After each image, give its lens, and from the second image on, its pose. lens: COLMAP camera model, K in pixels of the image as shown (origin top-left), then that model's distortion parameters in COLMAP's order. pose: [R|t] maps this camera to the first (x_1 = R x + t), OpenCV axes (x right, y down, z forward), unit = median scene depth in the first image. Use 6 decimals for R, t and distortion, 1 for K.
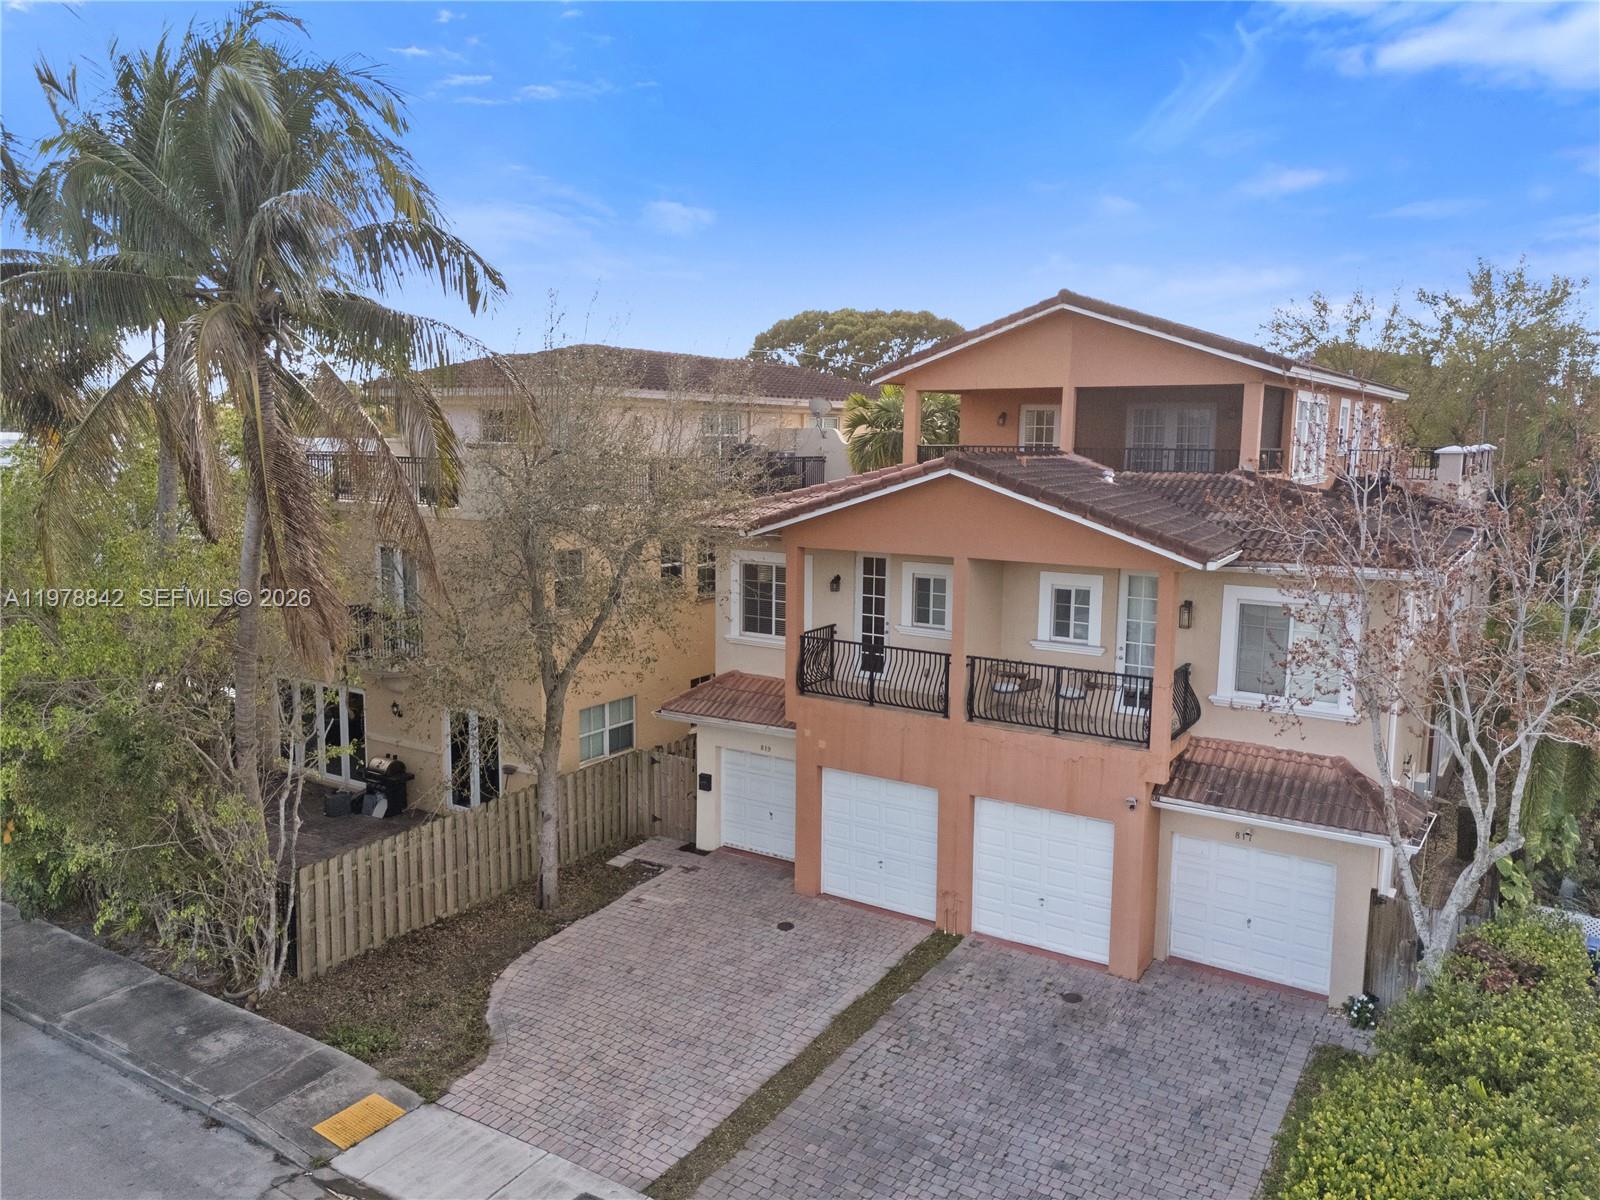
lens RADIAL K [[1177.8, 0, 808.6], [0, 1177.8, 593.6], [0, 0, 1]] dist [0.110023, -0.126219]
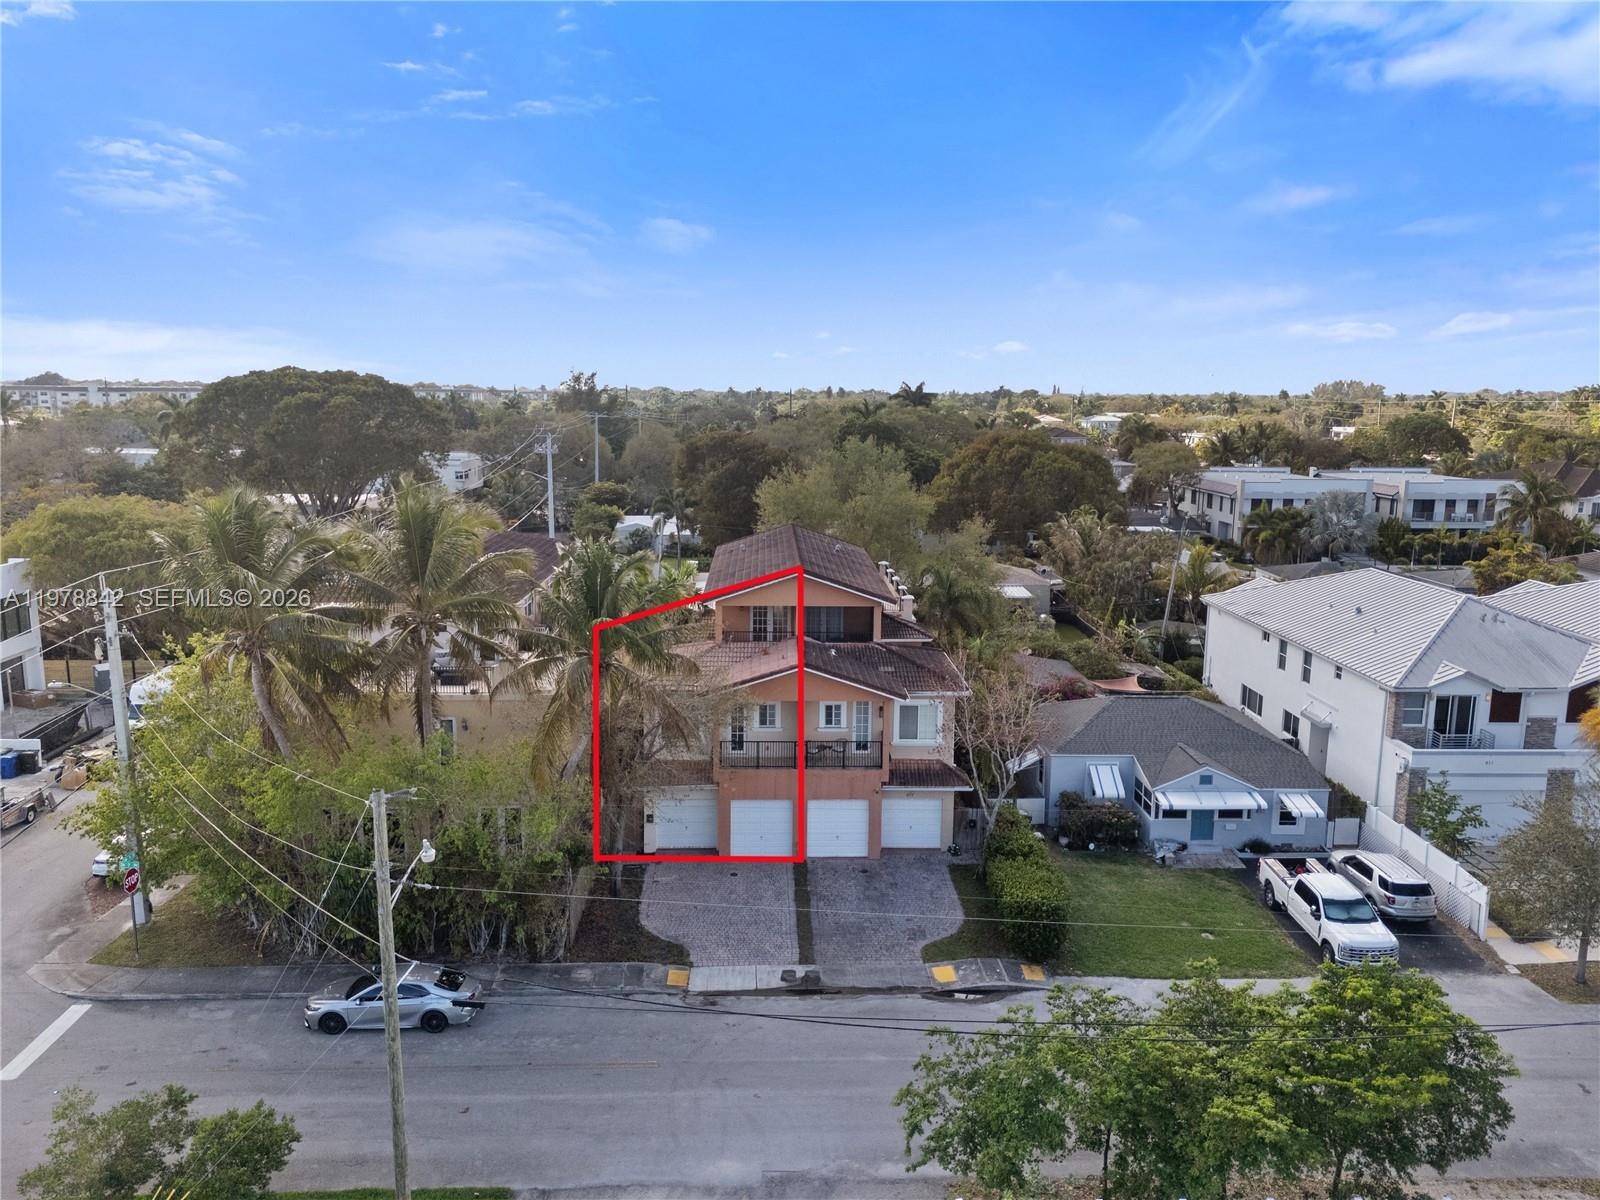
lens RADIAL K [[1177.8, 0, 808.6], [0, 1177.8, 593.6], [0, 0, 1]] dist [0.110023, -0.126219]
pose [[0.827675, -0.100078, 0.552212, -1.094882], [0.074255, 0.994849, 0.069002, -0.390761], [-0.556273, -0.016106, 0.830843, -0.920284]]
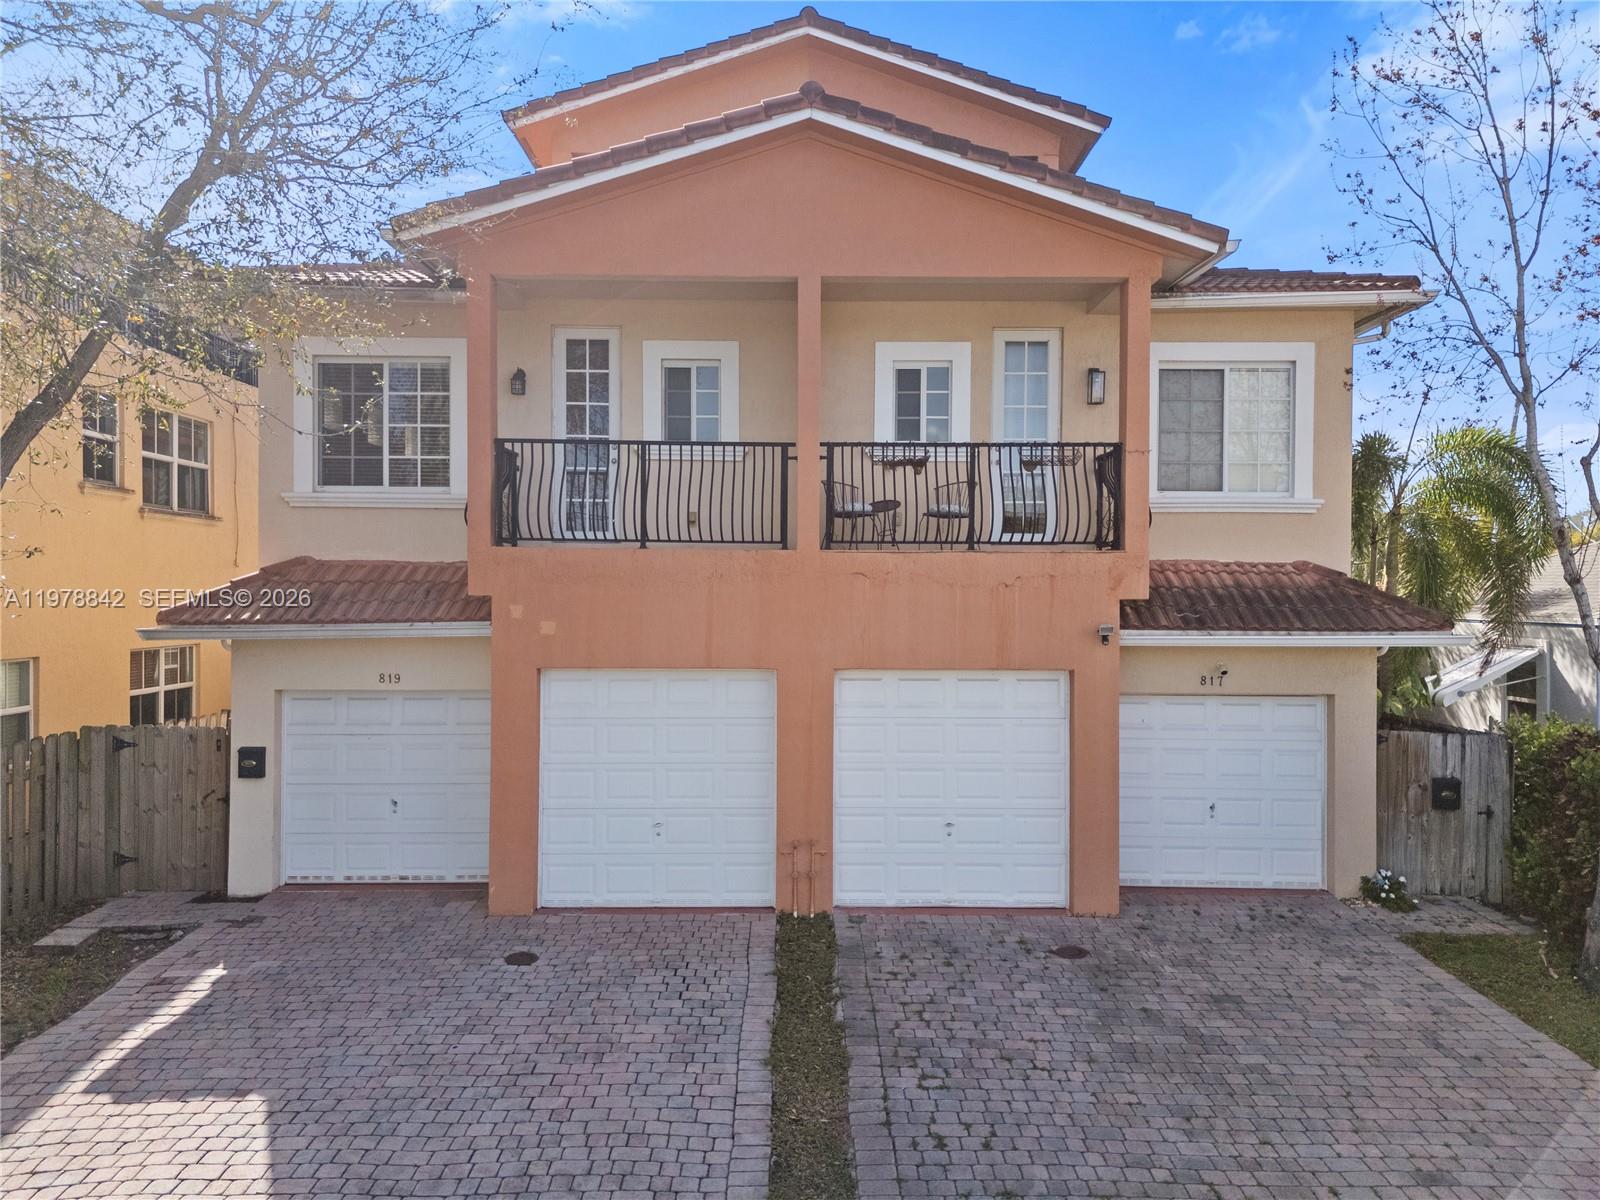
lens RADIAL K [[1177.8, 0, 808.6], [0, 1177.8, 593.6], [0, 0, 1]] dist [0.110023, -0.126219]
pose [[0.842543, -0.008826, 0.538557, -0.198784], [0.075352, 0.991965, -0.101628, 0.188949], [-0.533333, 0.126208, 0.836438, 0.487915]]
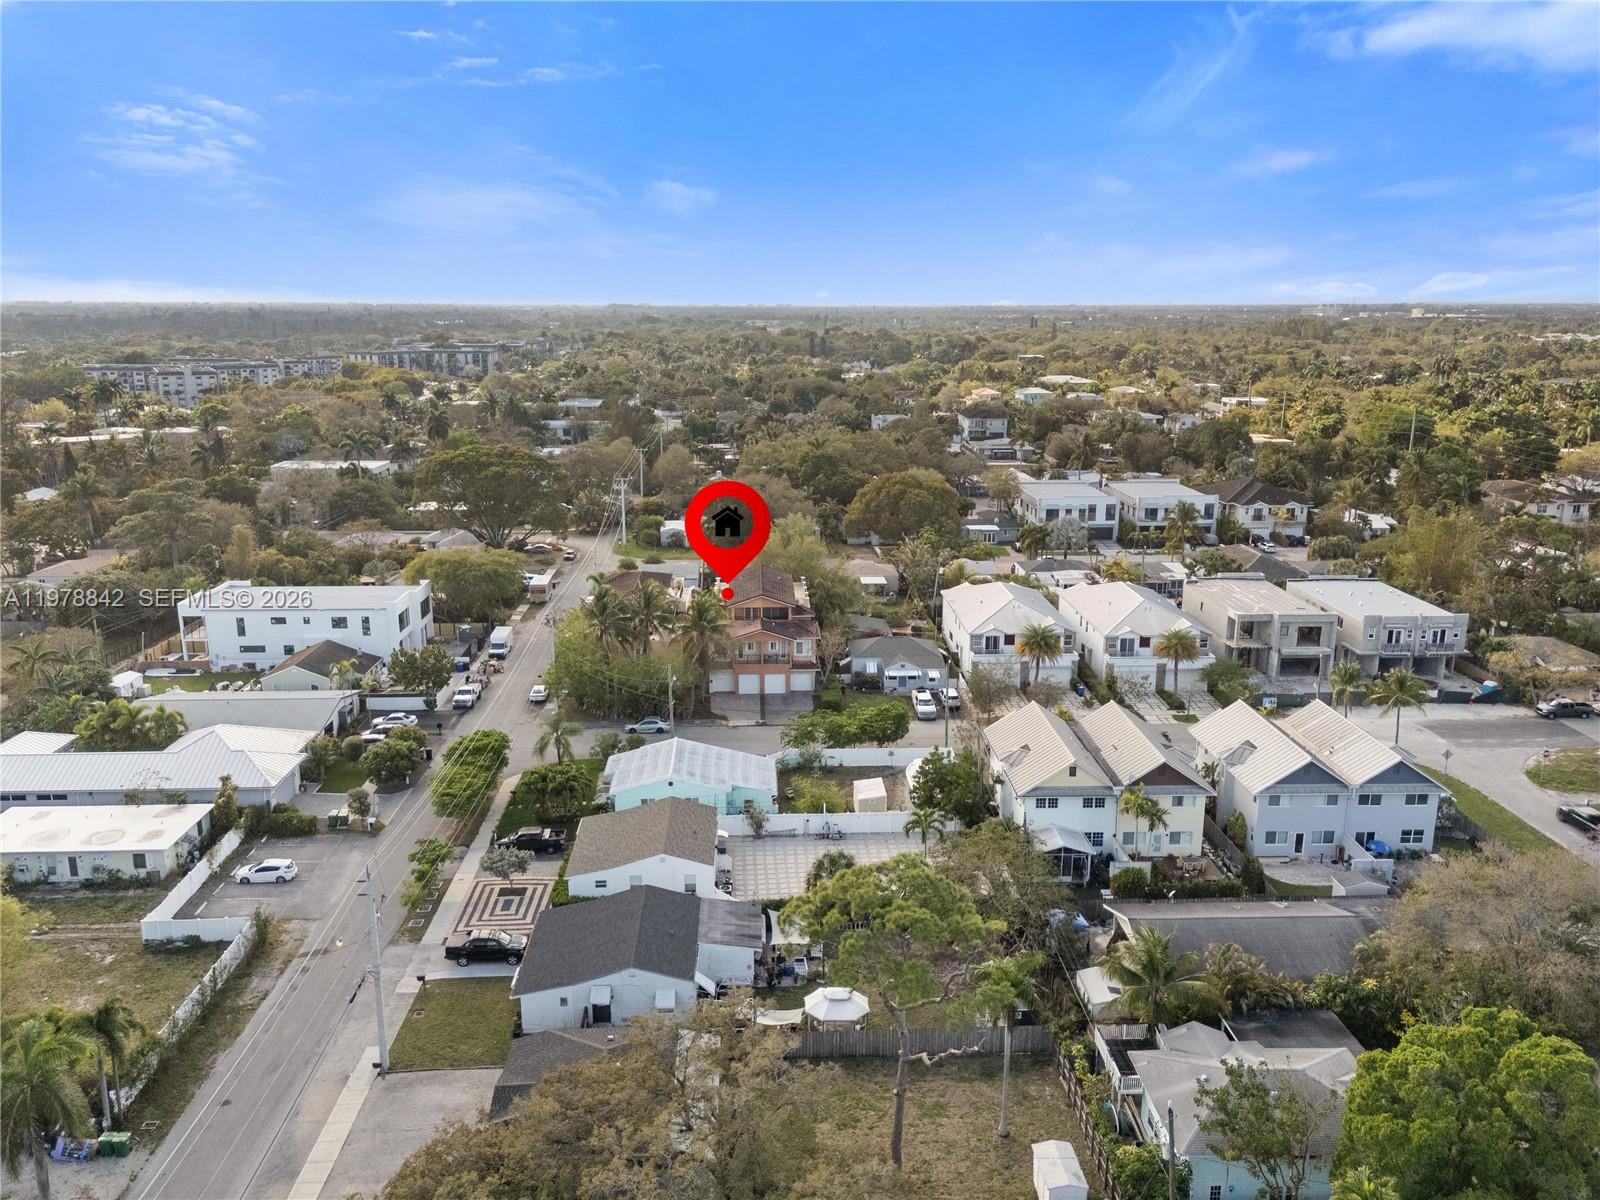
lens RADIAL K [[1177.8, 0, 808.6], [0, 1177.8, 593.6], [0, 0, 1]] dist [0.110023, -0.126219]
pose [[0.829311, -0.125247, 0.544570, -3.341094], [0.075270, 0.990713, 0.113231, -1.056816], [-0.553694, -0.052915, 0.831037, -4.847098]]
